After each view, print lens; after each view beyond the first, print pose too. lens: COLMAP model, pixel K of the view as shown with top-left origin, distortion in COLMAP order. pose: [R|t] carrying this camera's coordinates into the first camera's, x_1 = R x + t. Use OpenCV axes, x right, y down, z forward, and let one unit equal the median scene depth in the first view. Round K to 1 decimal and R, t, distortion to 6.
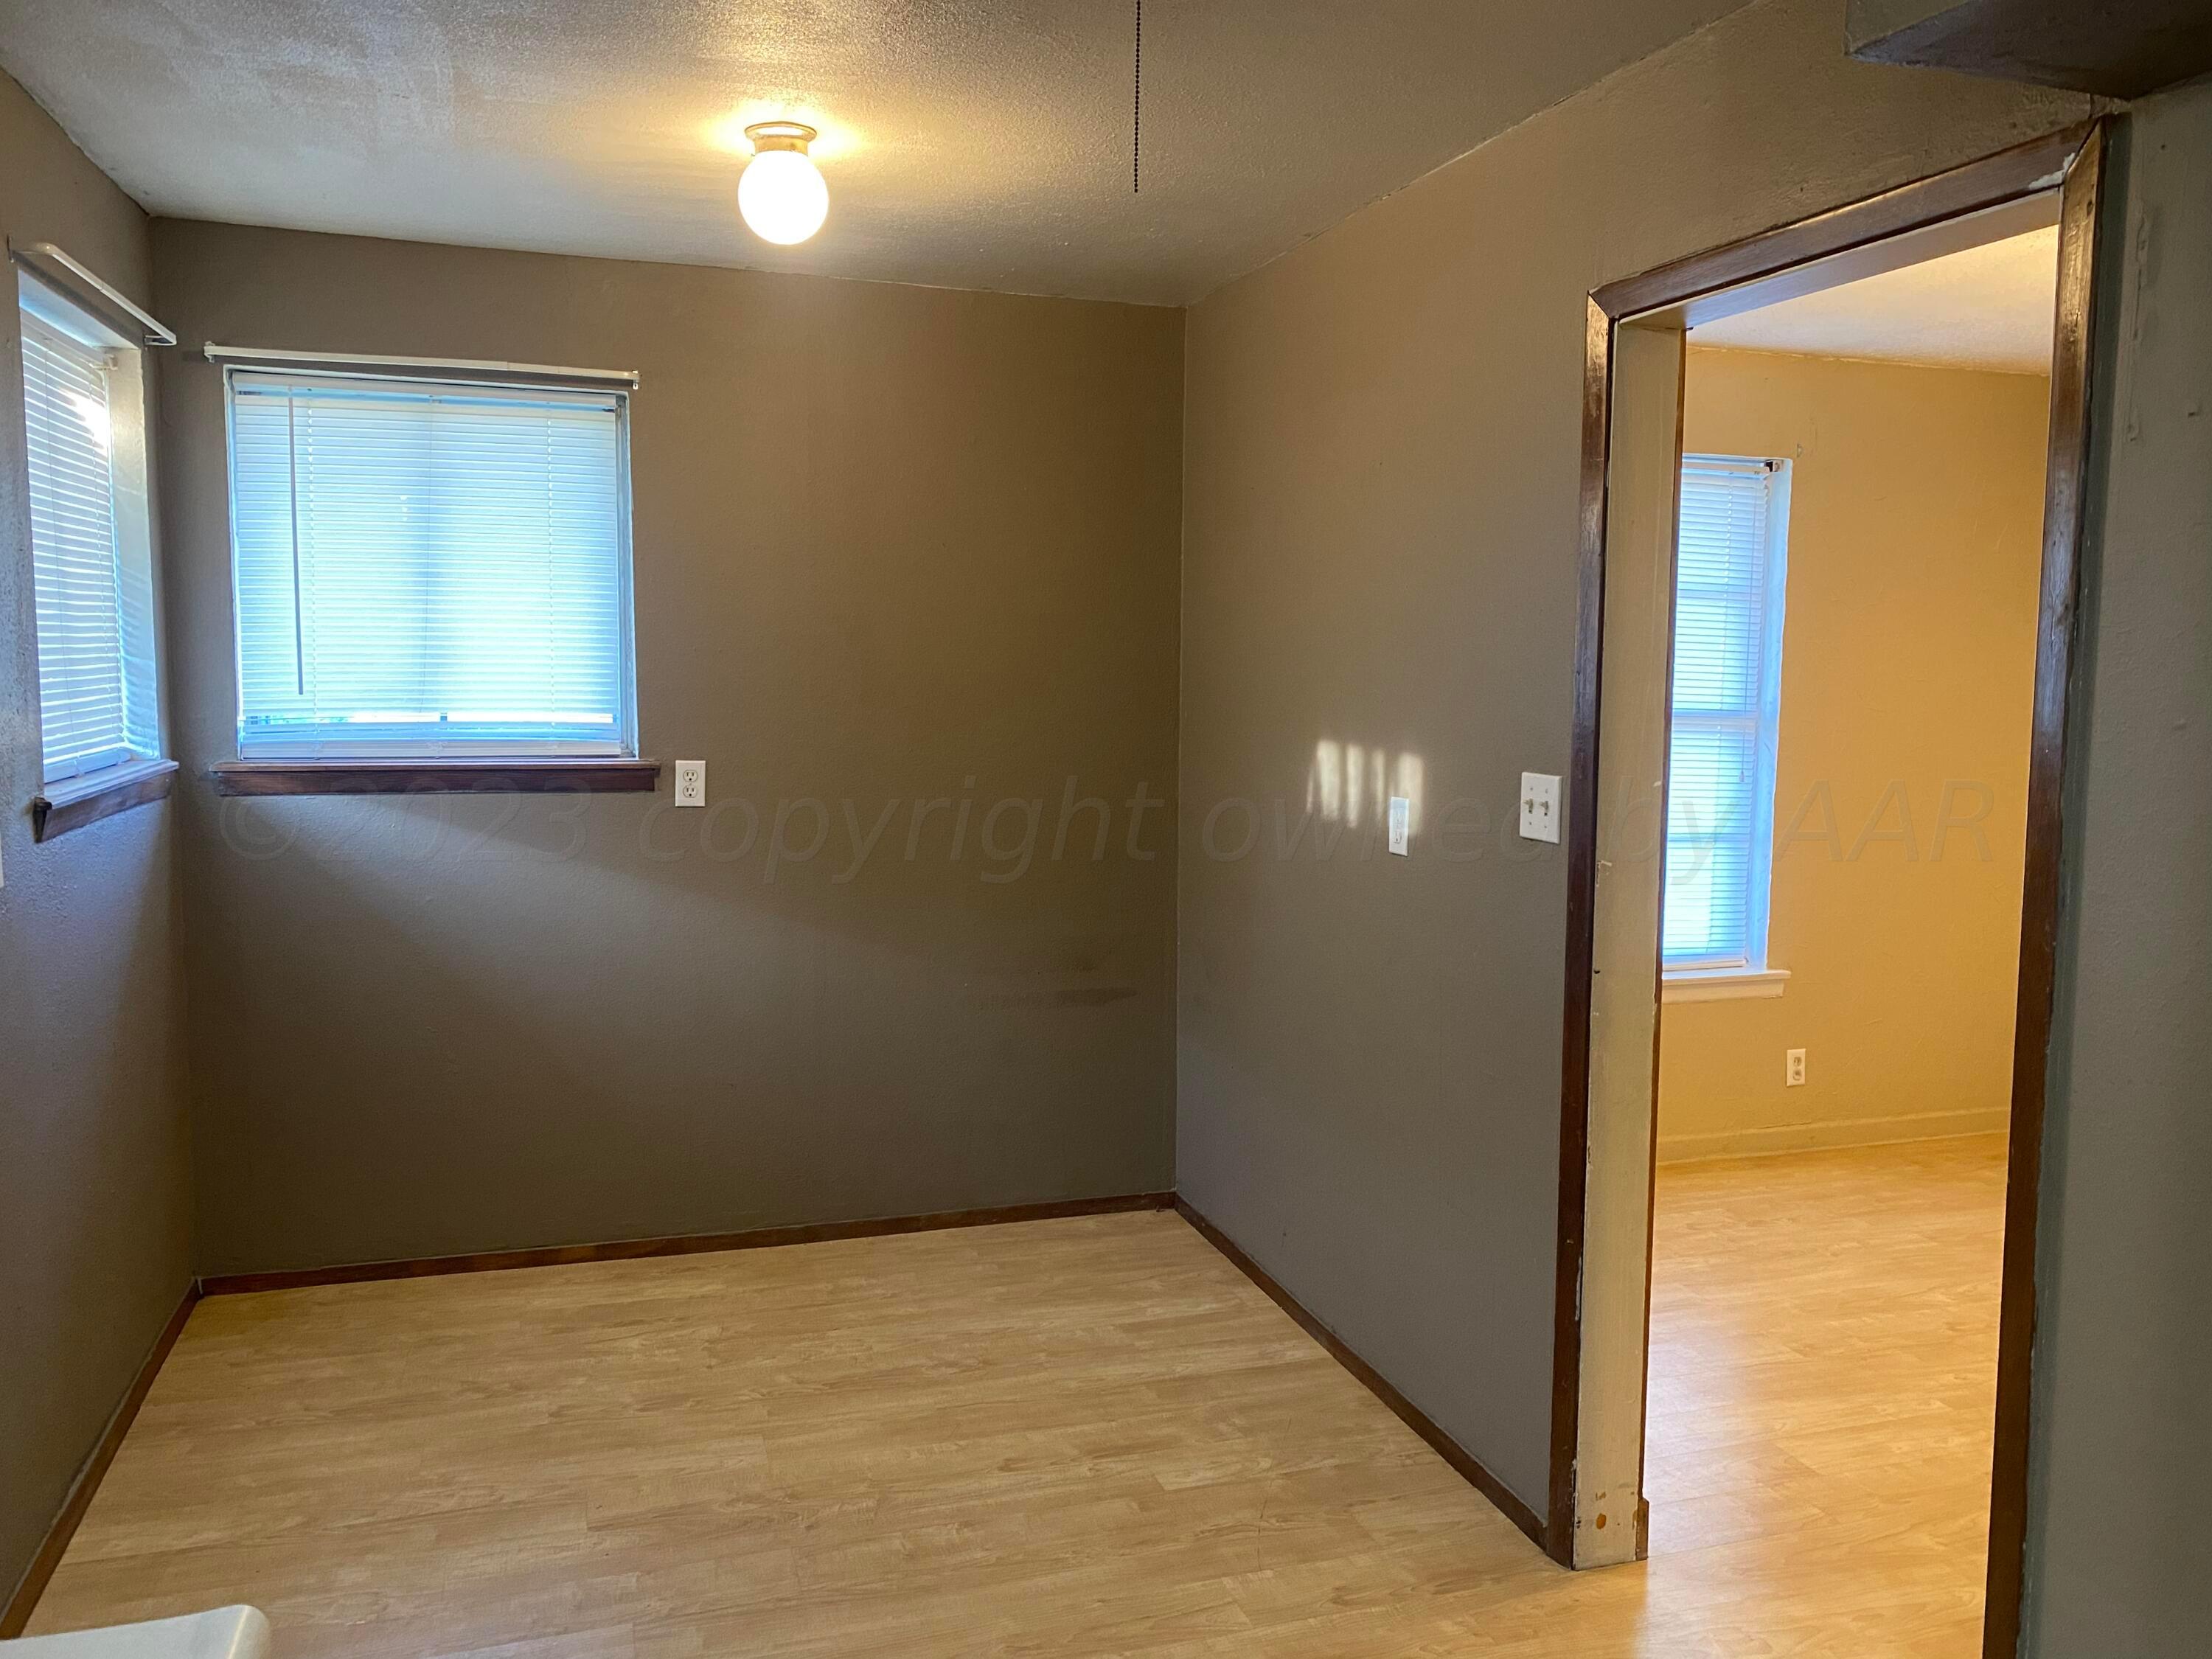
lens RADIAL K [[1688.5, 0, 1115.4], [0, 1688.5, 818.3], [0, 0, 1]] dist [0.025220, -0.005910]
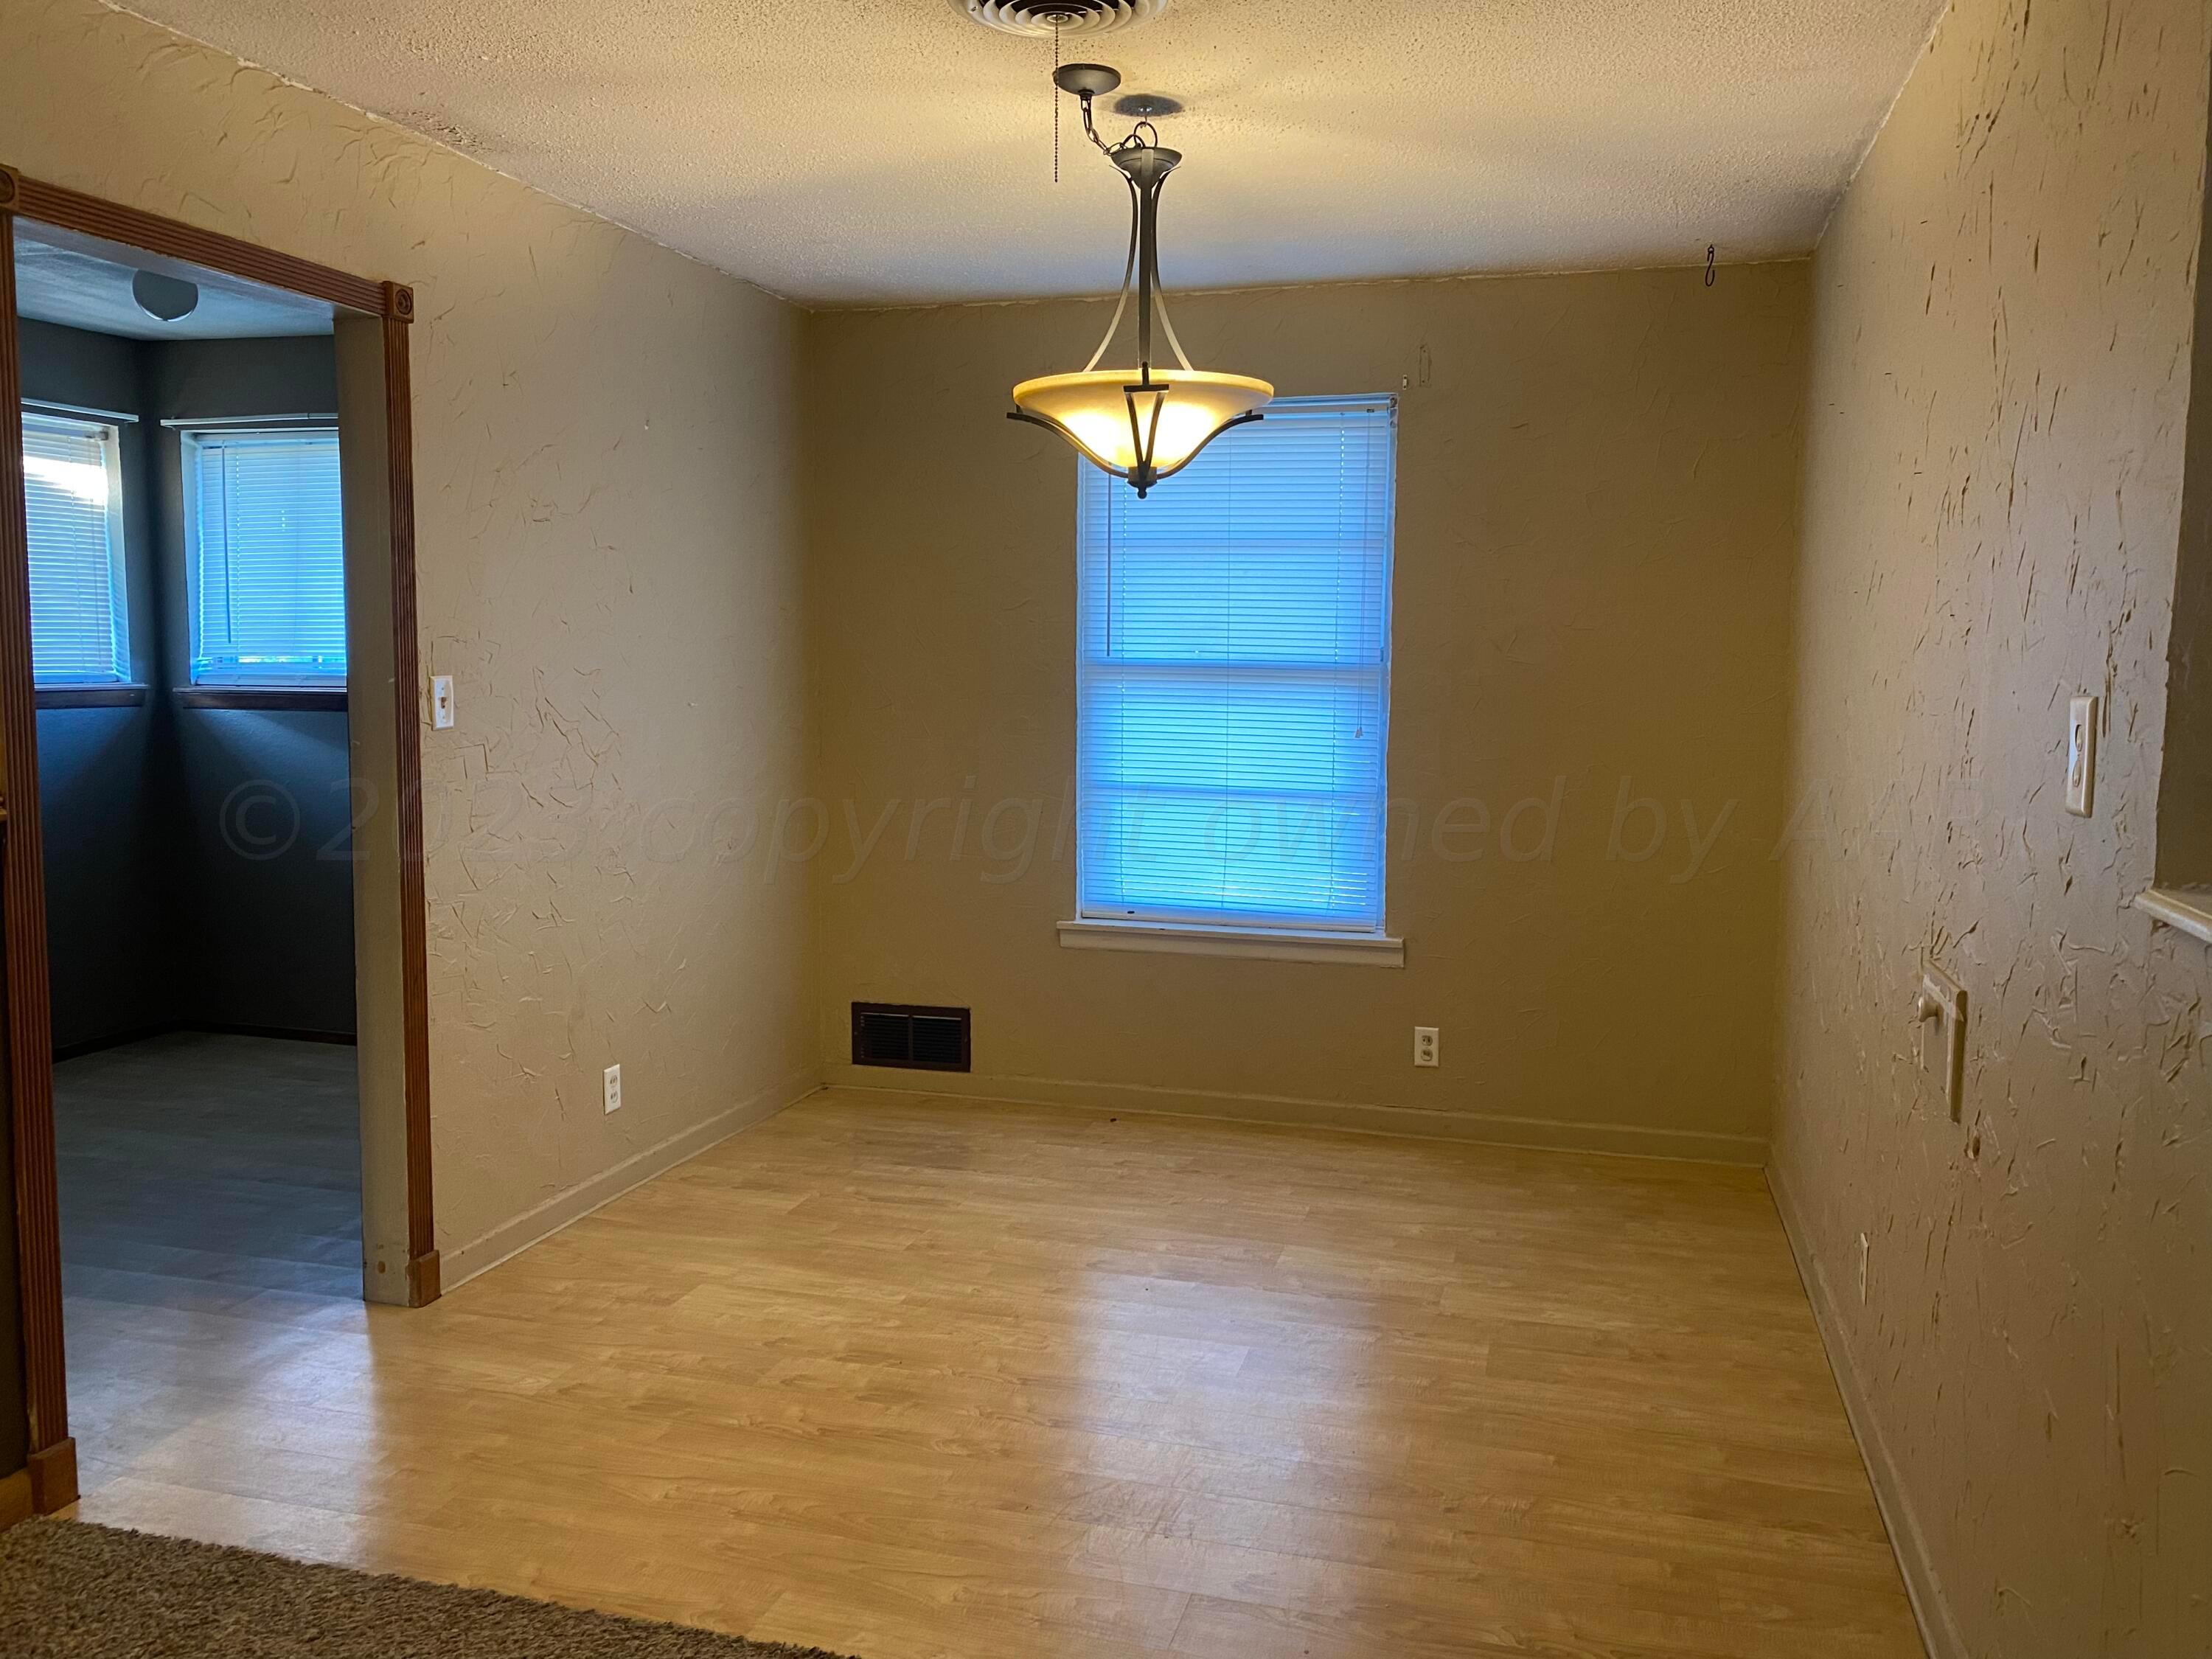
lens RADIAL K [[1688.5, 0, 1115.1], [0, 1688.5, 831.5], [0, 0, 1]] dist [0.025220, -0.005910]
pose [[0.825424, 0.054140, -0.561912, 0.855180], [-0.050069, 0.998489, 0.022655, 0.018164], [0.562289, 0.009434, 0.826887, 0.149446]]
